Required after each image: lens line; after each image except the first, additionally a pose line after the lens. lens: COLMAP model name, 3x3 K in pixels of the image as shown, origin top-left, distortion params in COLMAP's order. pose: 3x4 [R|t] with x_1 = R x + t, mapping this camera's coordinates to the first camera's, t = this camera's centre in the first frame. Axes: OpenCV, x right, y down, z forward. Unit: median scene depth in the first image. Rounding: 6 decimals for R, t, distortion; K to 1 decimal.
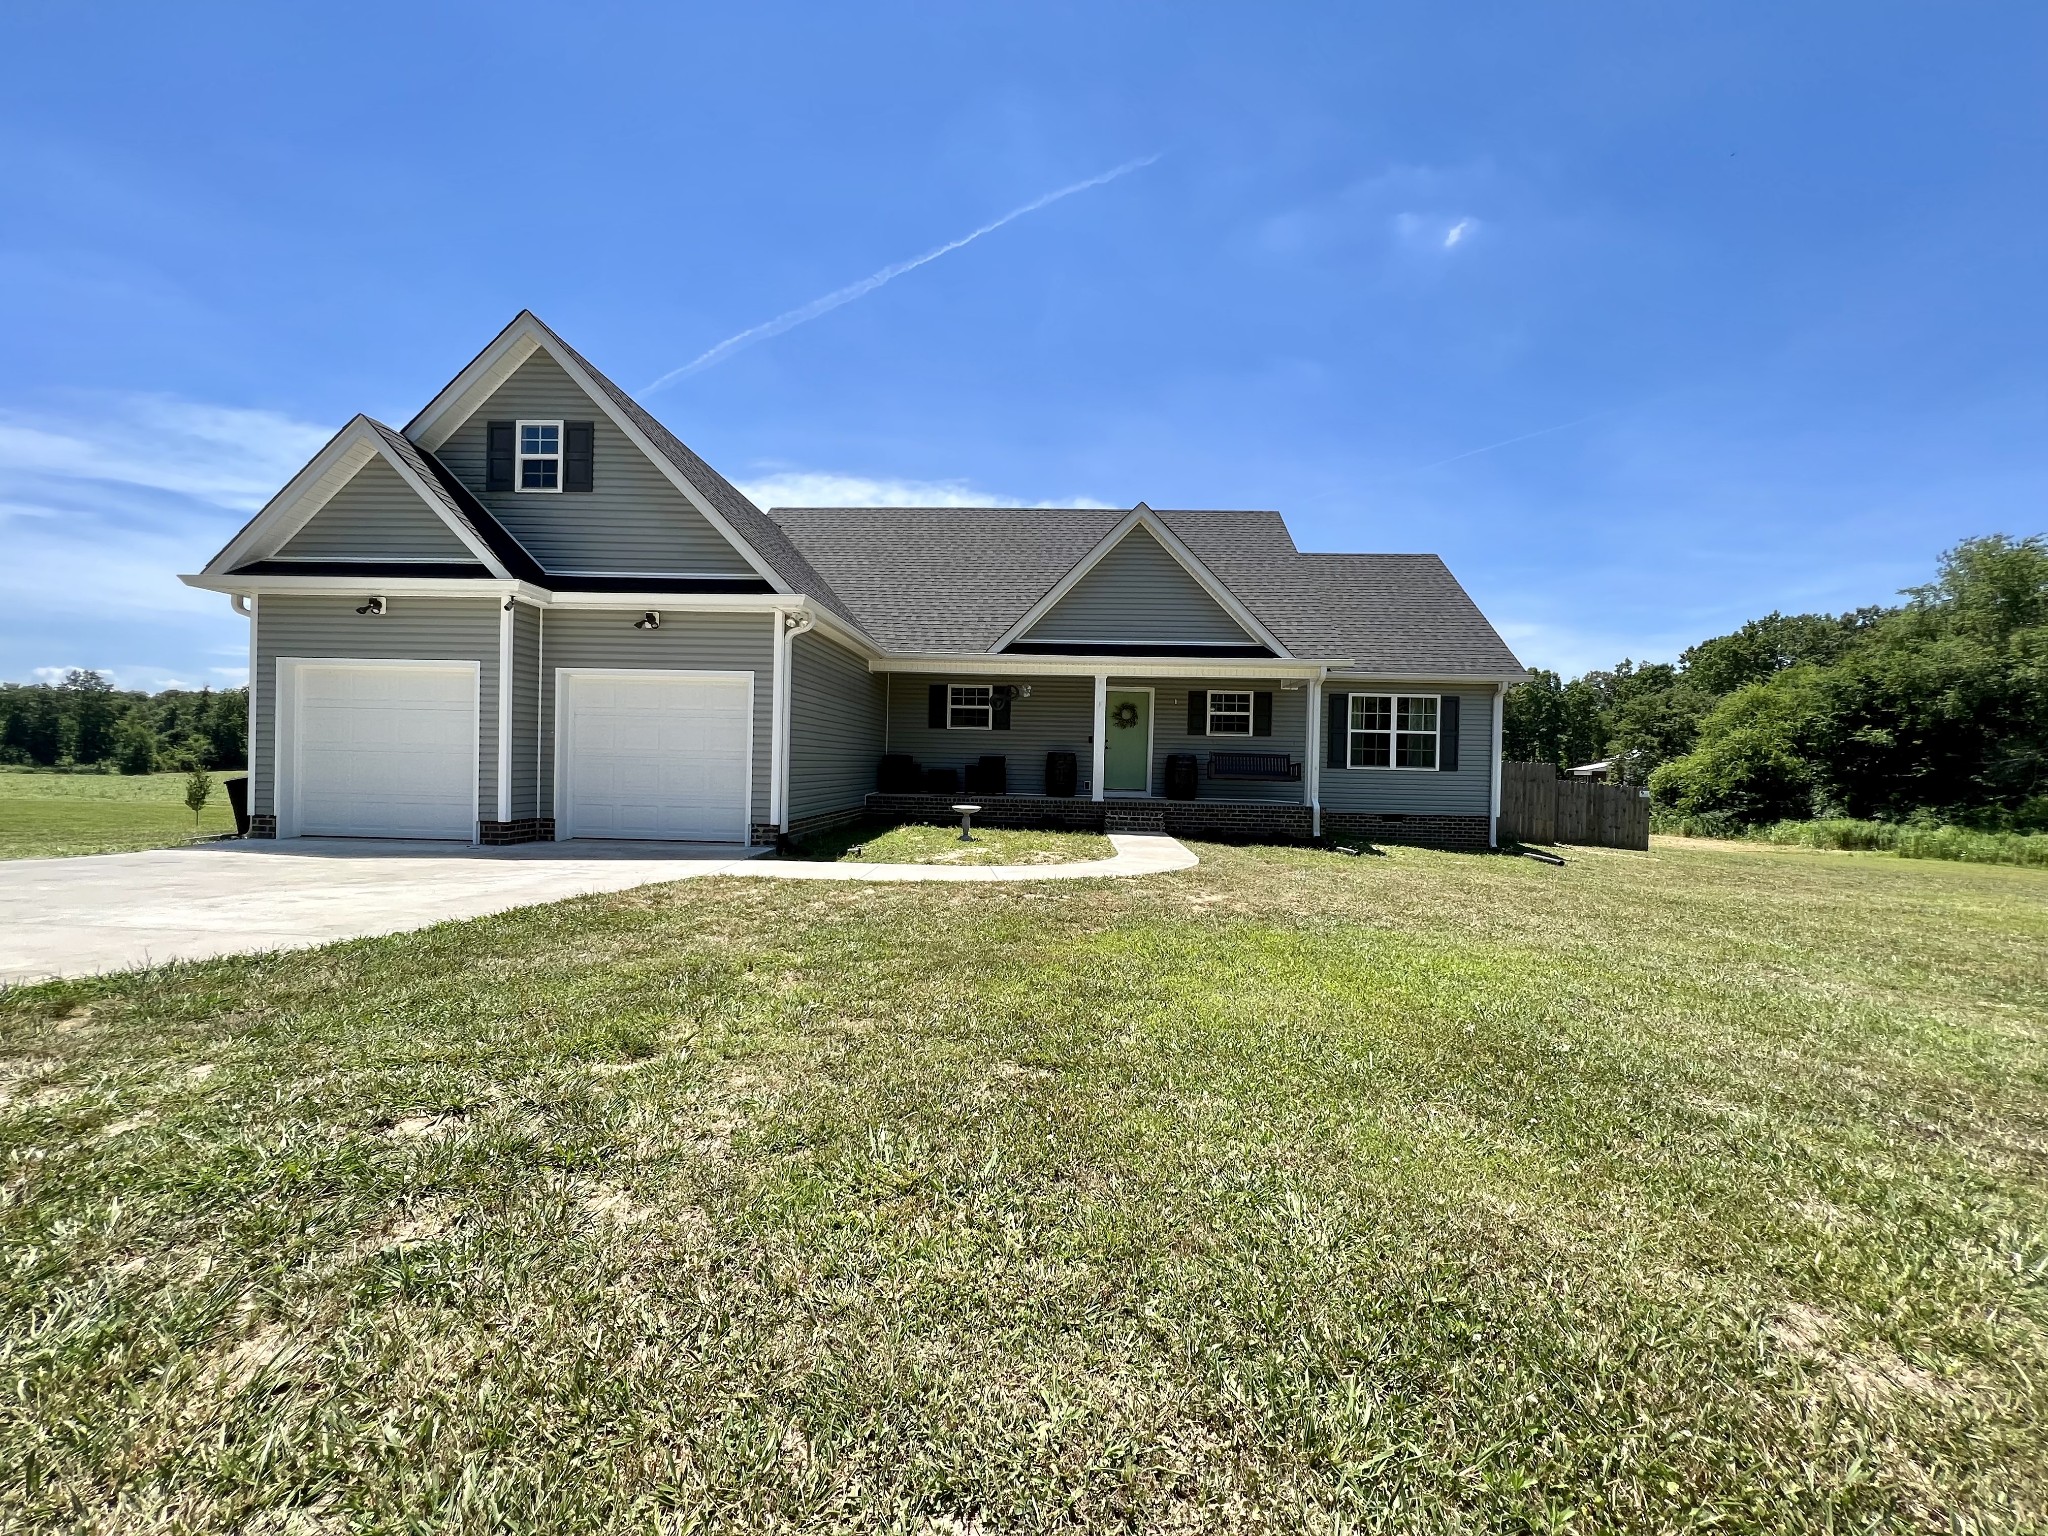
lens RADIAL K [[821.0, 0, 1028.3], [0, 821.0, 770.2], [0, 0, 1]] dist [0.000173, 0.000073]
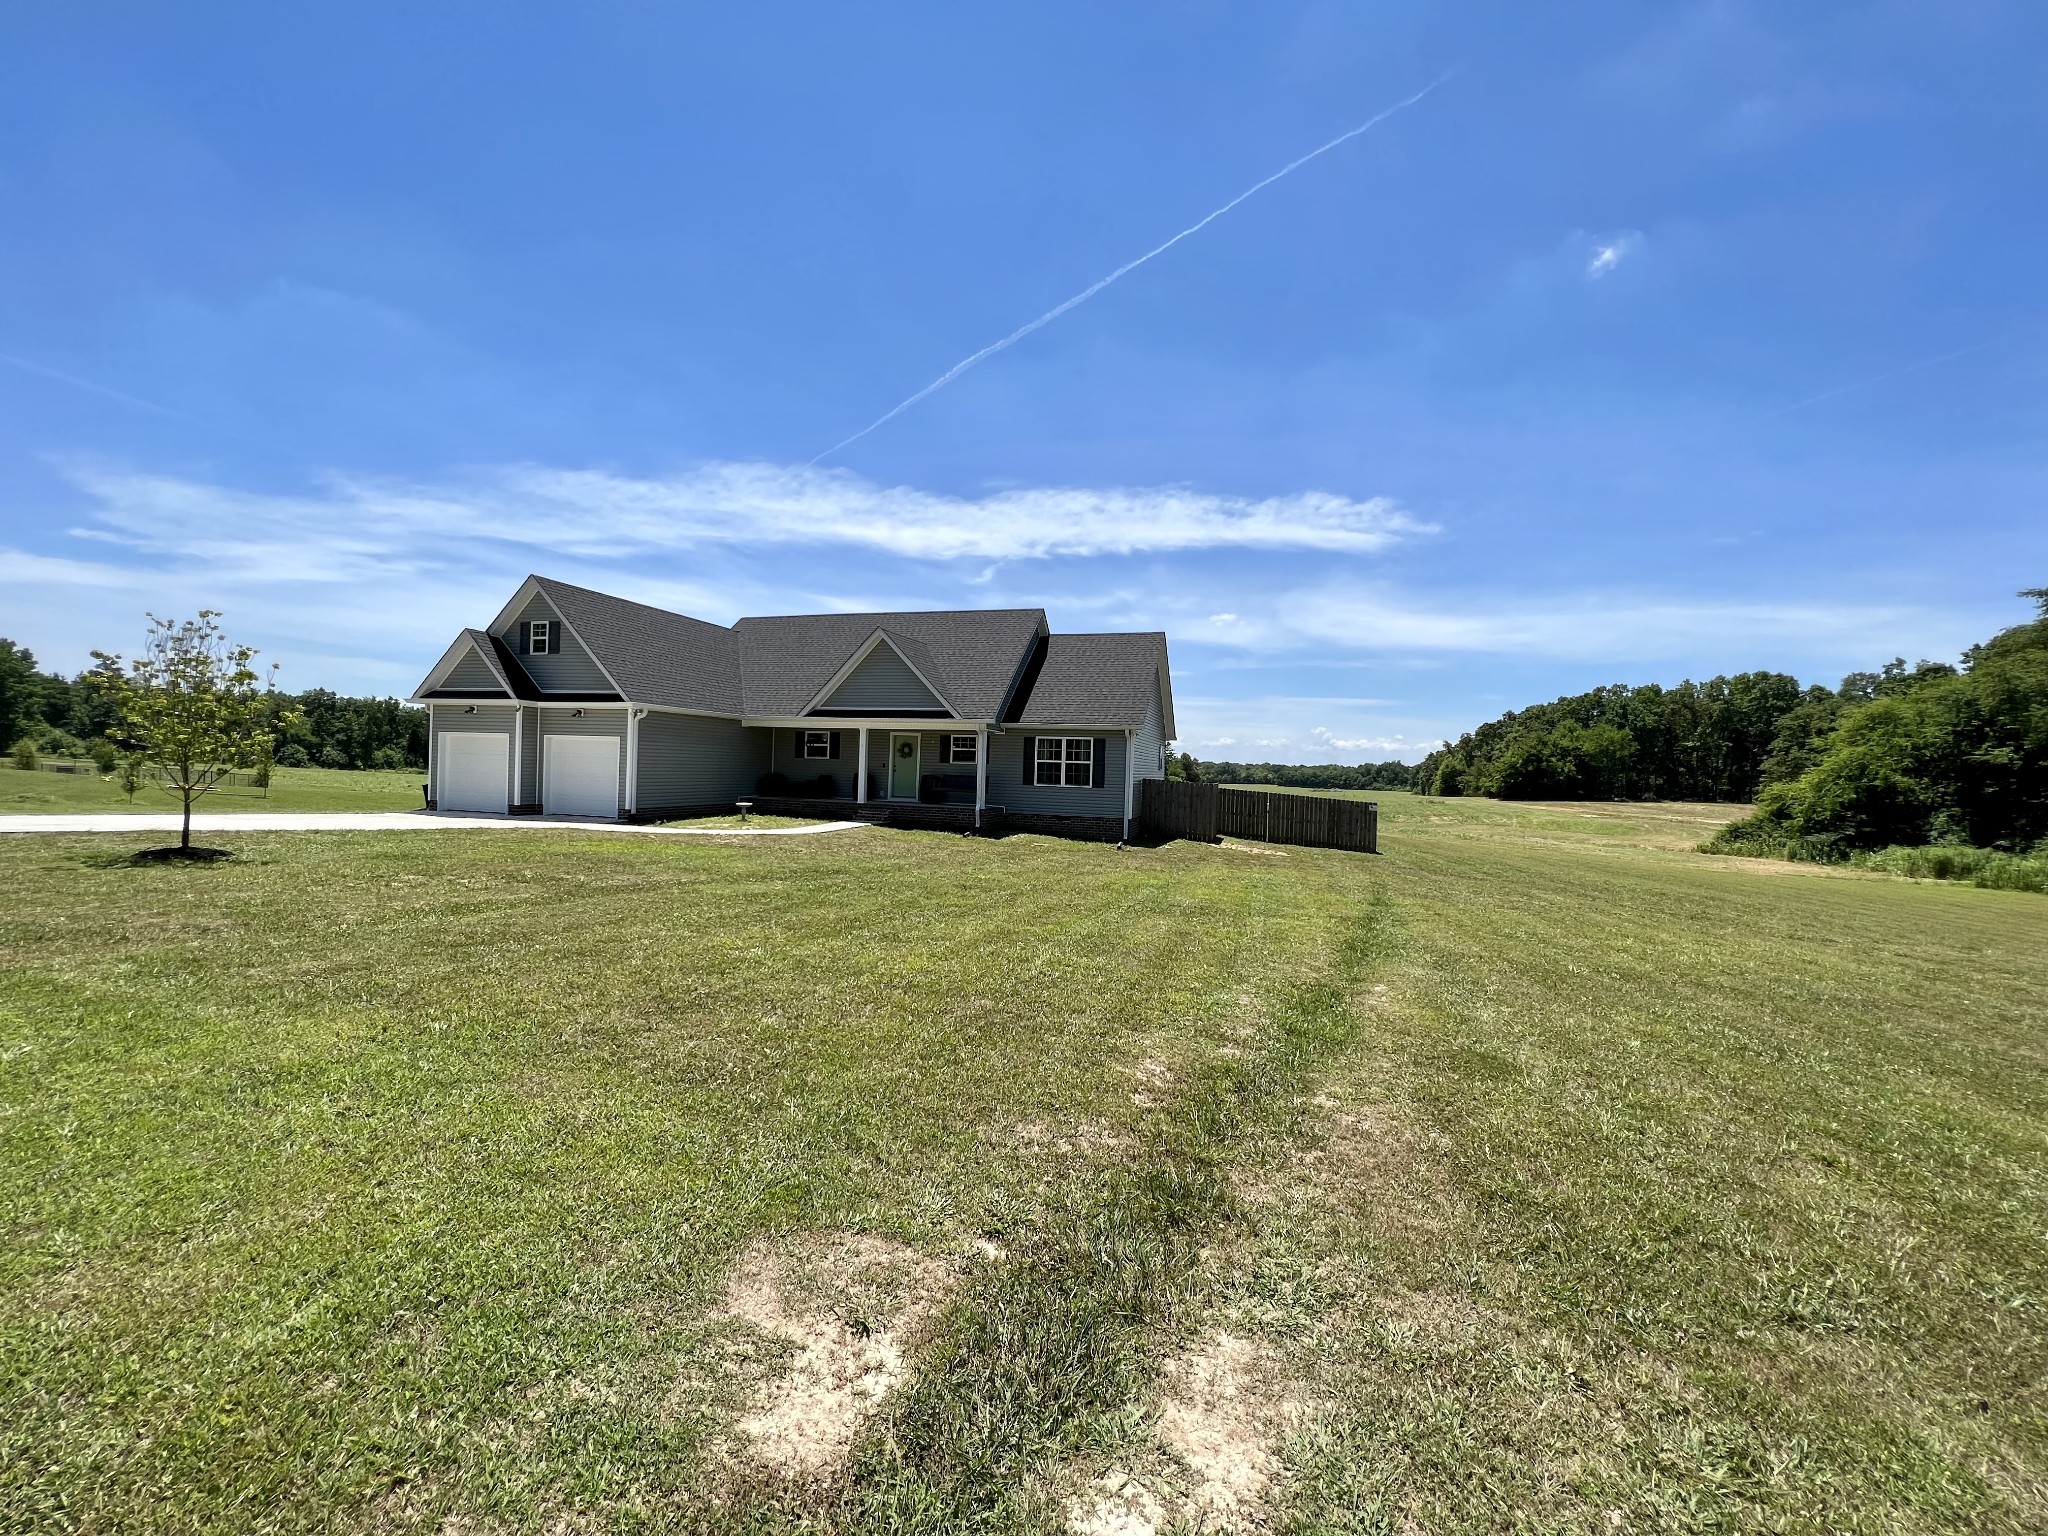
lens RADIAL K [[818.7, 0, 1025.9], [0, 818.7, 771.0], [0, 0, 1]] dist [-0.000484, 0.000226]
pose [[0.968562, 0.008696, -0.248621, 0.809115], [-0.011133, 0.999903, -0.008397, -0.017169], [0.248524, 0.010901, 0.968564, -0.525676]]
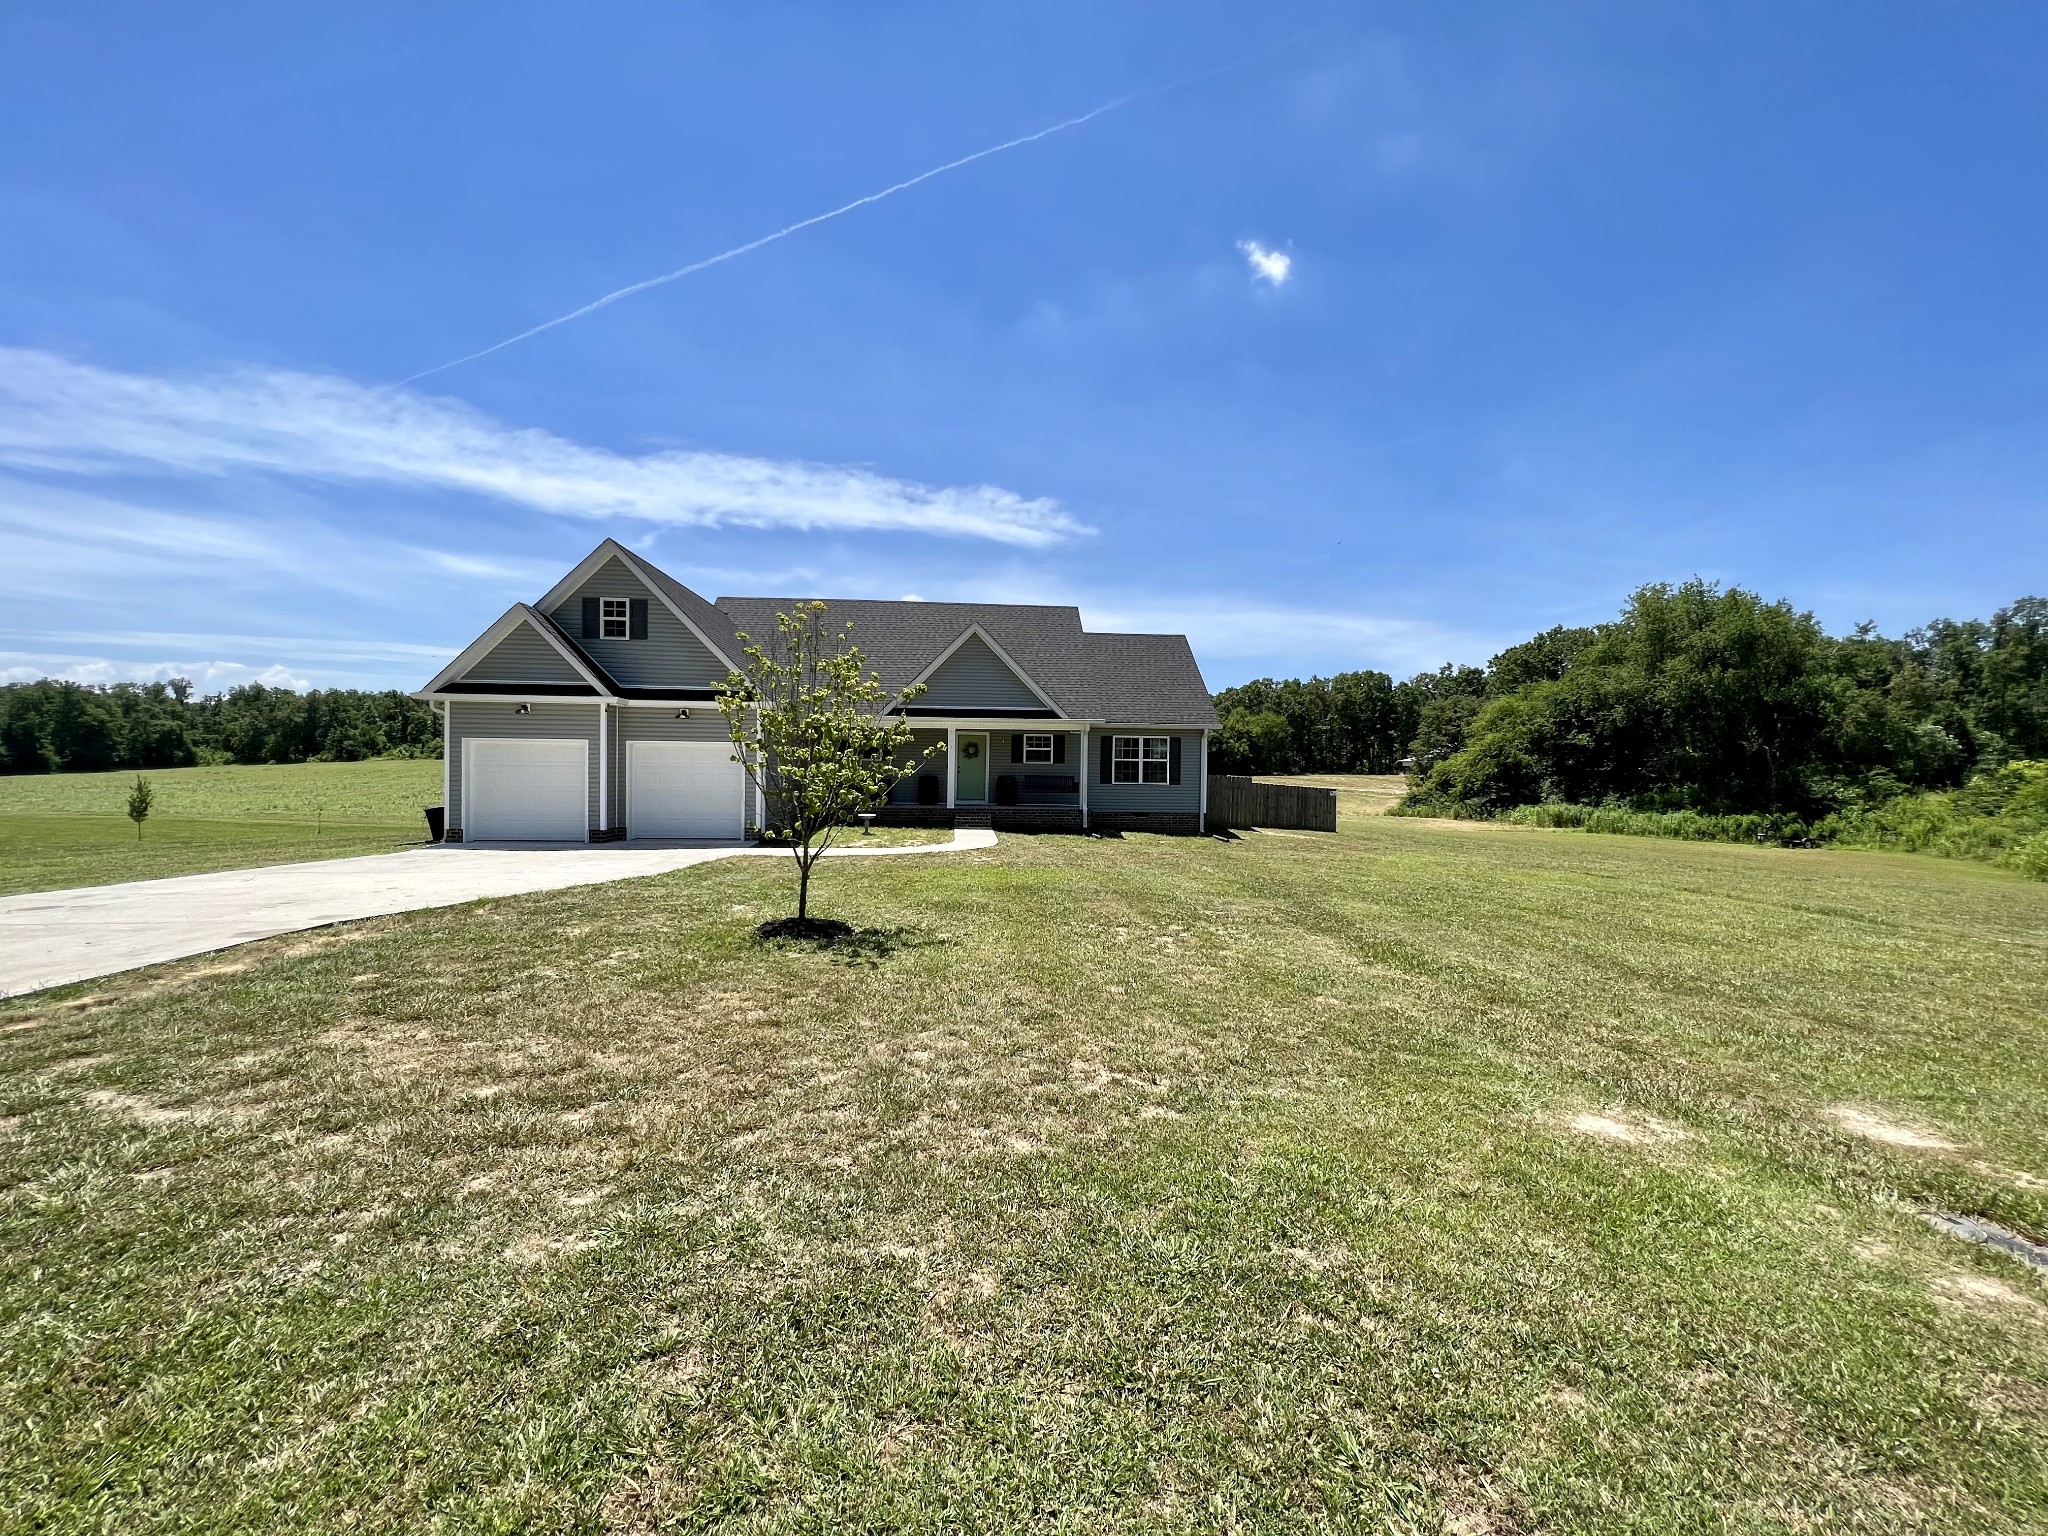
lens RADIAL K [[821.0, 0, 1028.3], [0, 821.0, 770.2], [0, 0, 1]] dist [0.000173, 0.000073]
pose [[0.990994, -0.010433, 0.133496, 0.023141], [0.009096, 0.999902, 0.010619, -0.049245], [-0.133594, -0.009309, 0.990992, -0.565621]]
